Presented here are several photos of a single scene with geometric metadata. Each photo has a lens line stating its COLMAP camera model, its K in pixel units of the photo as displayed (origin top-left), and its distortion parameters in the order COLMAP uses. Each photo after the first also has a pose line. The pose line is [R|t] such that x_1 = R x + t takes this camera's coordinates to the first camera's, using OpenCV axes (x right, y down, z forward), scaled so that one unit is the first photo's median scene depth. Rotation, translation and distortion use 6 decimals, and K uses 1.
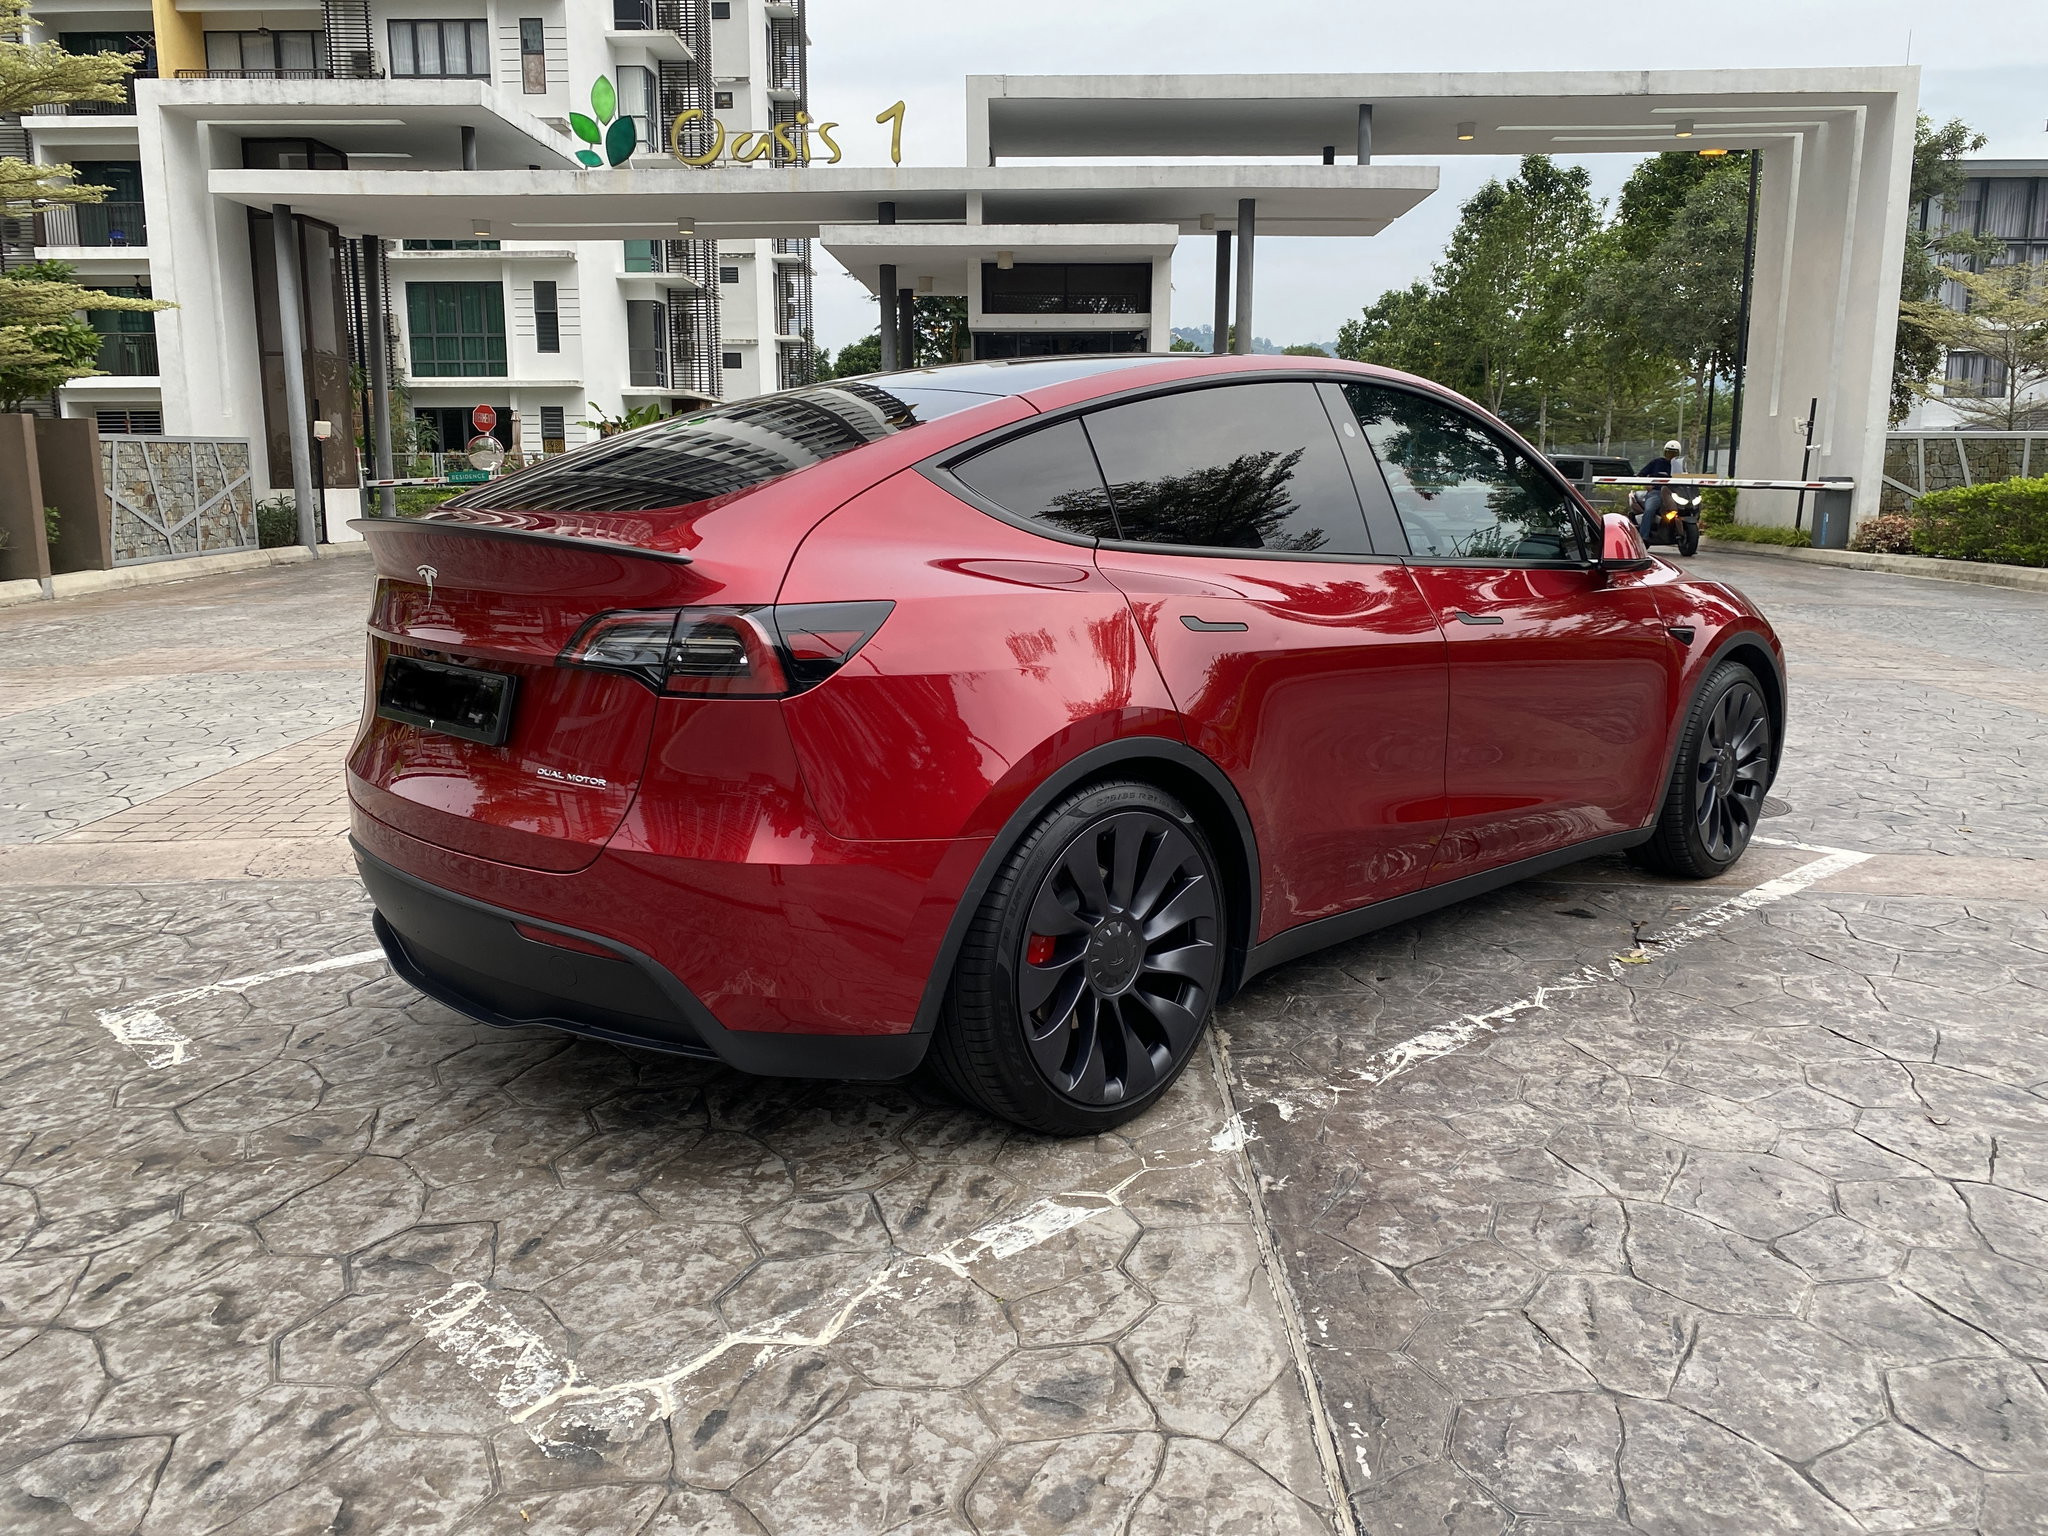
lens RADIAL K [[1563.1, 0, 1024.9], [0, 1563.1, 763.8], [0, 0, 1]] dist [0.013378, -0.015777]
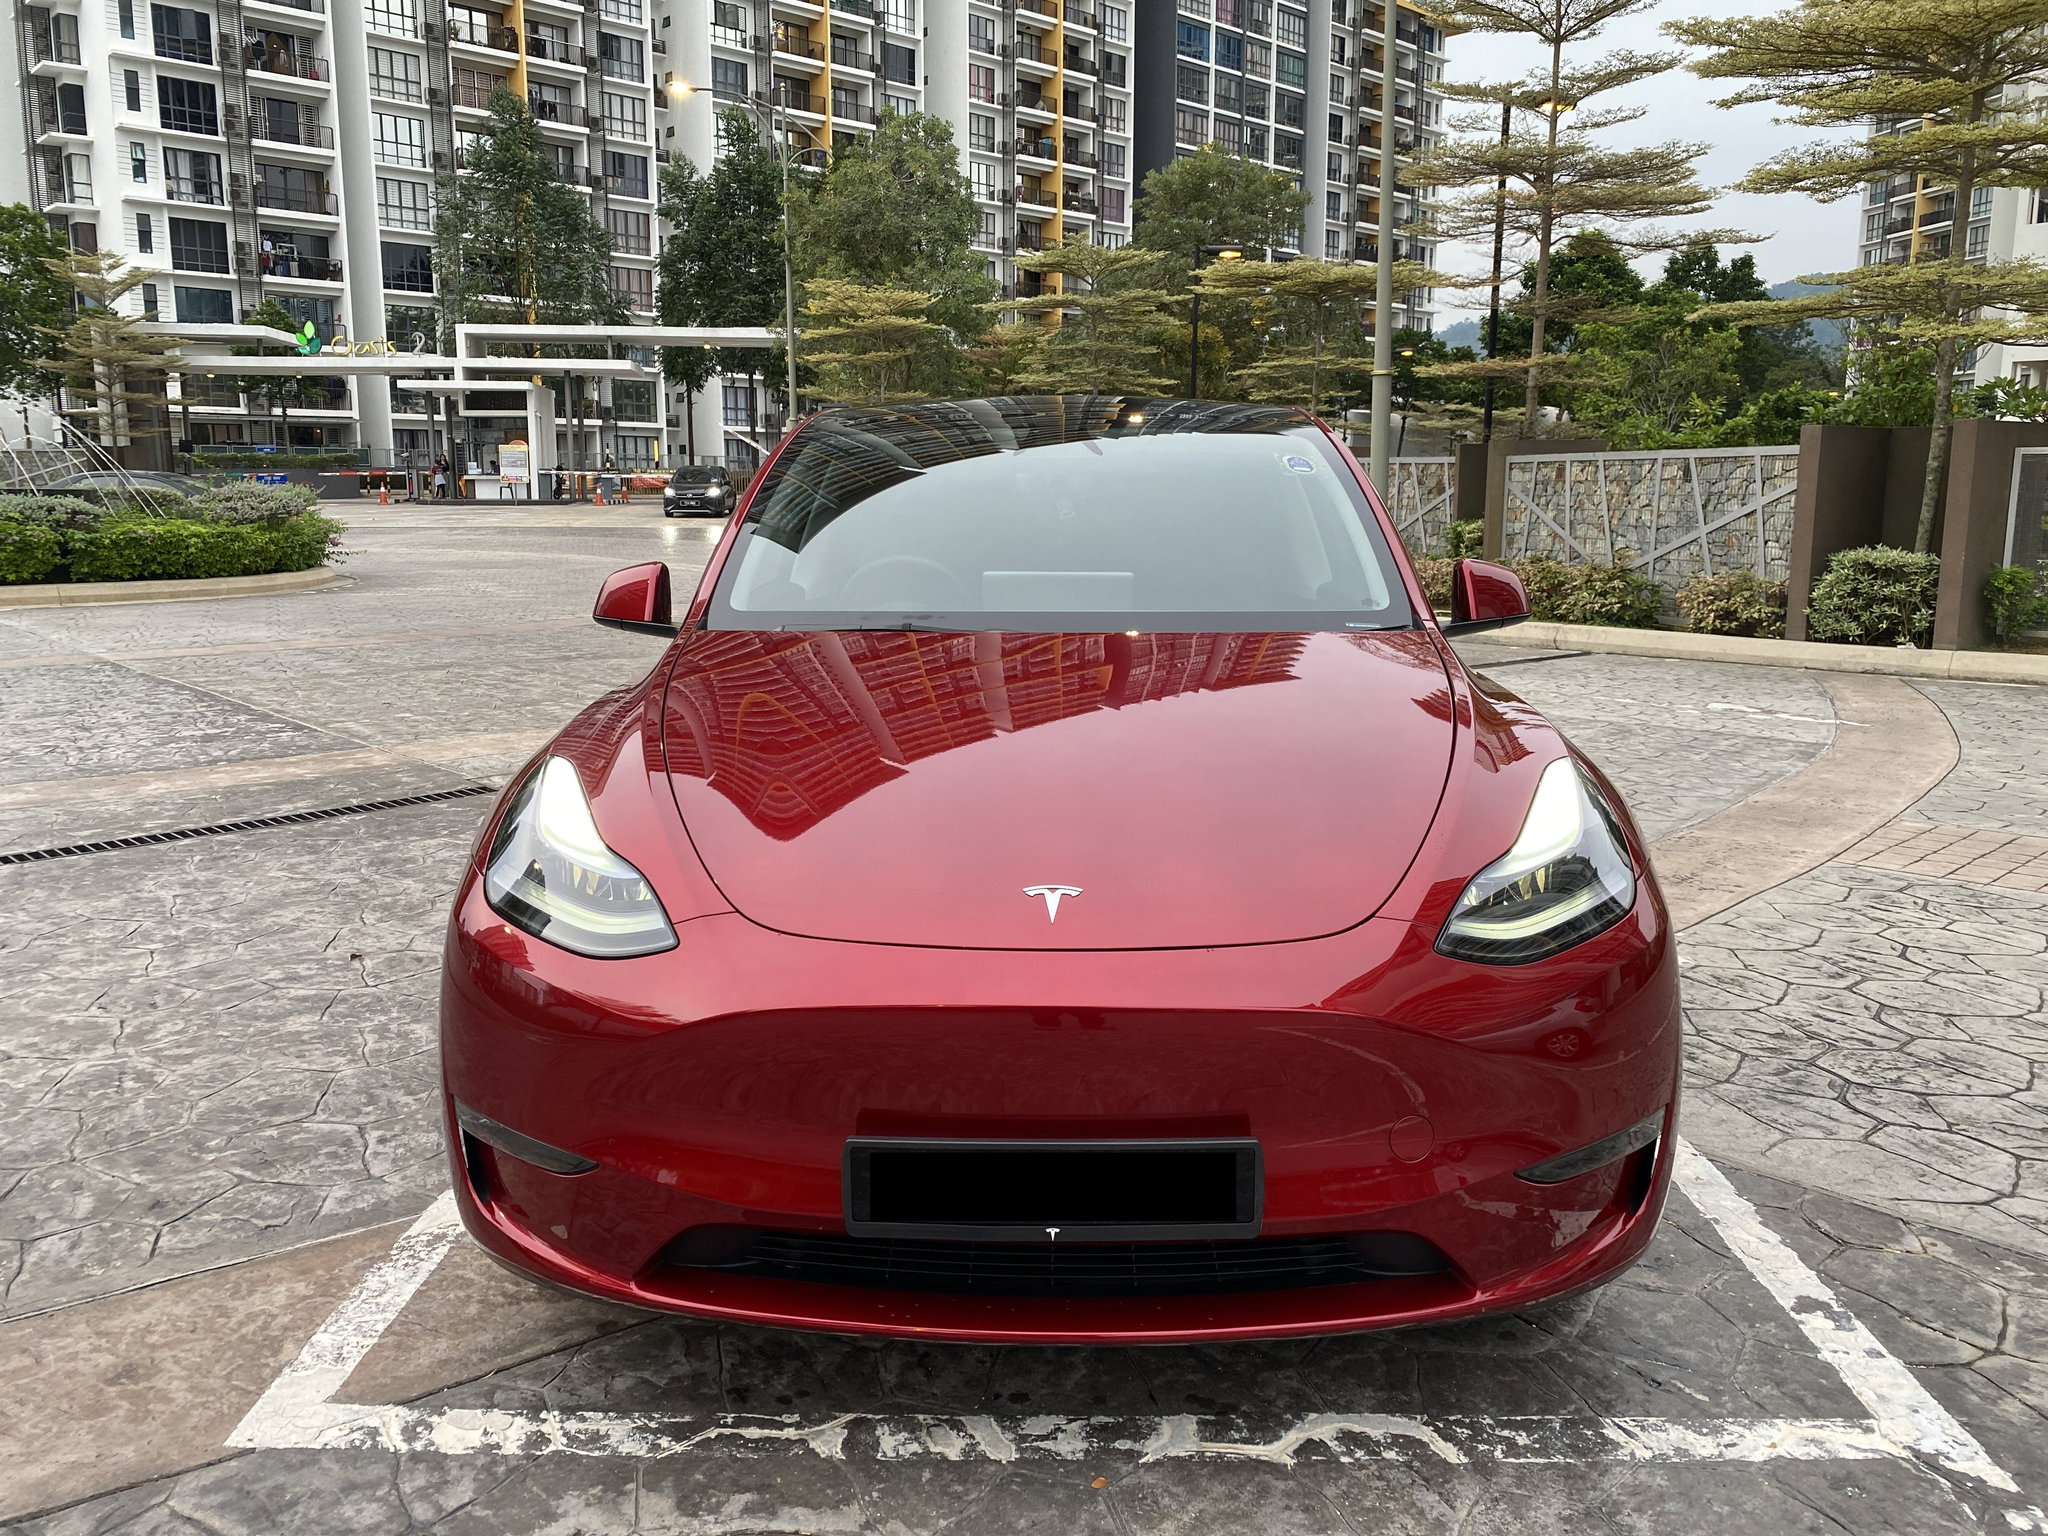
lens RADIAL K [[1563.1, 0, 1017.0], [0, 1563.1, 774.8], [0, 0, 1]] dist [0.013378, -0.015777]
pose [[-0.717555, 0.124751, -0.685239, 0.207746], [-0.126767, 0.944005, 0.304606, -0.082844], [0.684868, 0.305437, -0.661561, 0.432724]]
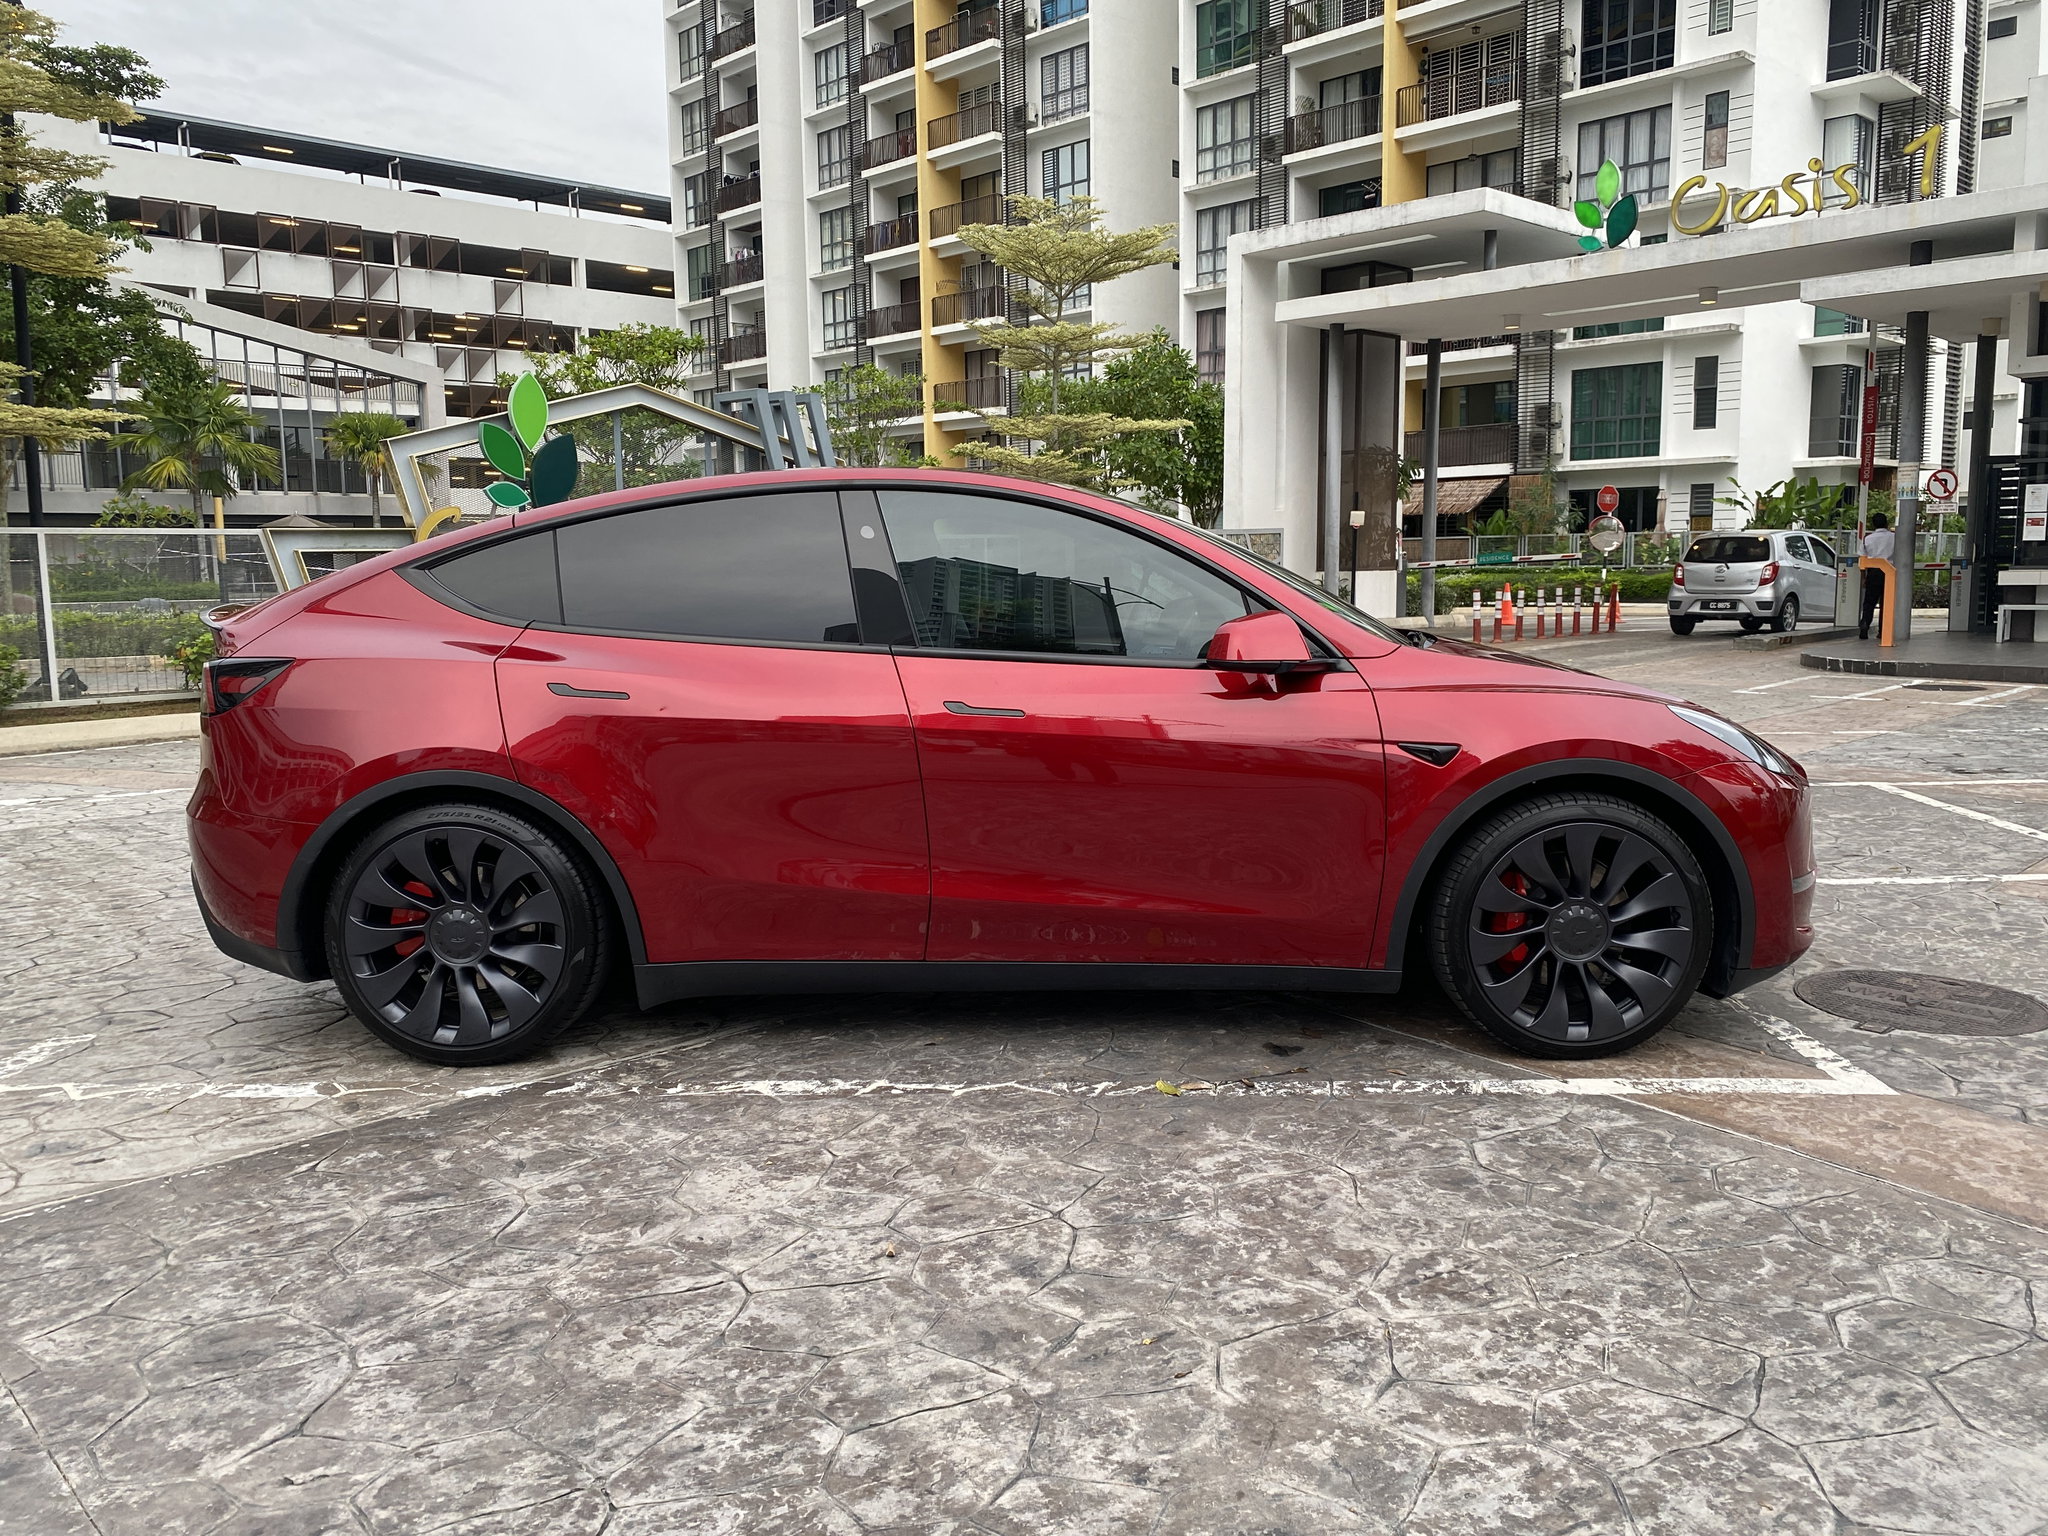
lens RADIAL K [[1563.1, 0, 1037.4], [0, 1563.1, 780.2], [0, 0, 1]] dist [0.013378, -0.015777]
pose [[0.710120, 0.090035, -0.698300, 0.237481], [-0.116565, 0.993138, 0.009511, -0.013845], [0.694364, 0.074643, 0.715742, 0.067585]]
